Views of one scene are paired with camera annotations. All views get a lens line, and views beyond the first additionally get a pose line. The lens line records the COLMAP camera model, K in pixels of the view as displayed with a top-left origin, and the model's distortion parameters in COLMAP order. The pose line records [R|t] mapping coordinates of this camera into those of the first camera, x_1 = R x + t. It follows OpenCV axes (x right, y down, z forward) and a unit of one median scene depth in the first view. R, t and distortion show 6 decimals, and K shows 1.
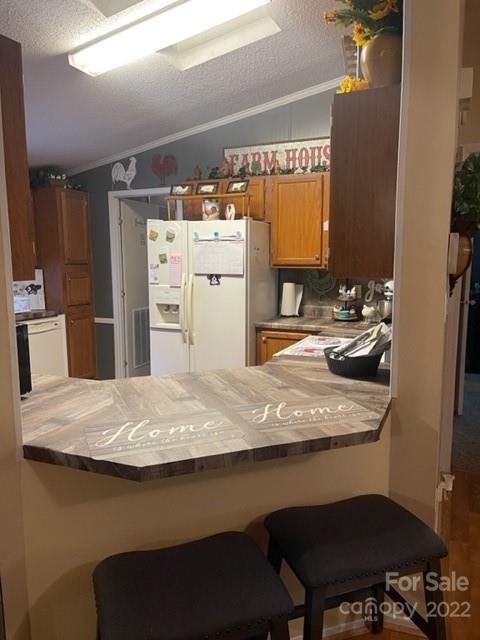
lens RADIAL K [[483.4, 0, 240.0], [0, 483.4, 318.2], [0, 0, 1]] dist [0.049443, -0.062140]
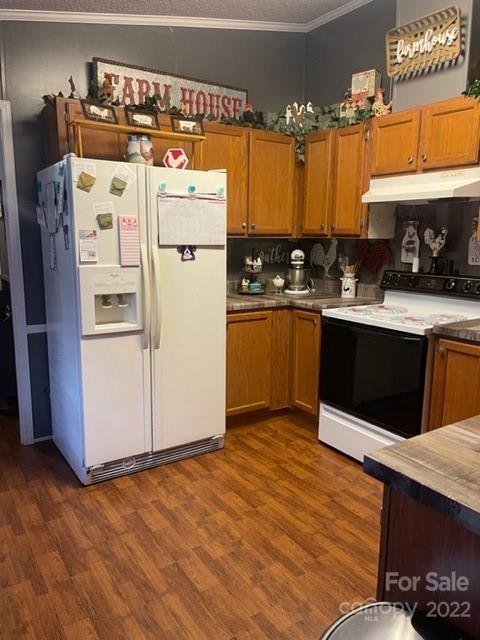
lens RADIAL K [[483.4, 0, 240.0], [0, 483.4, 318.2], [0, 0, 1]] dist [0.049443, -0.062140]
pose [[0.548113, -0.136443, 0.825200, -0.596128], [0.093554, 0.990415, 0.101620, -0.047316], [-0.831156, 0.021501, 0.555624, 0.513426]]
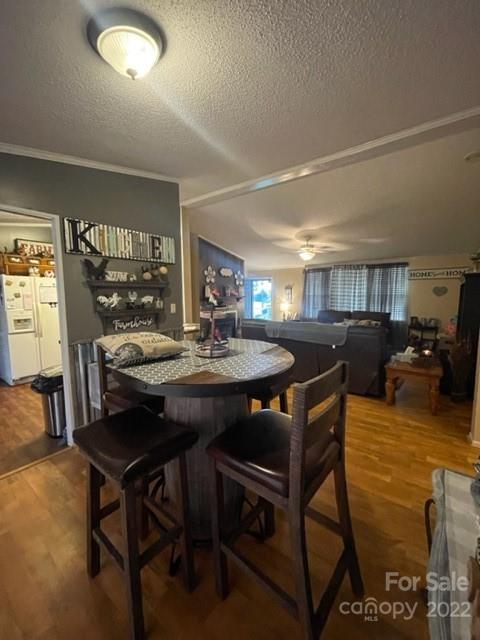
lens RADIAL K [[253.1, 0, 235.7], [0, 253.1, 319.5], [0, 0, 1]] dist [0.001016, 0.000095]
pose [[0.238714, -0.092006, 0.966722, -0.928100], [0.129750, 0.989597, 0.062144, 0.020242], [-0.962383, 0.110597, 0.248168, -0.064532]]
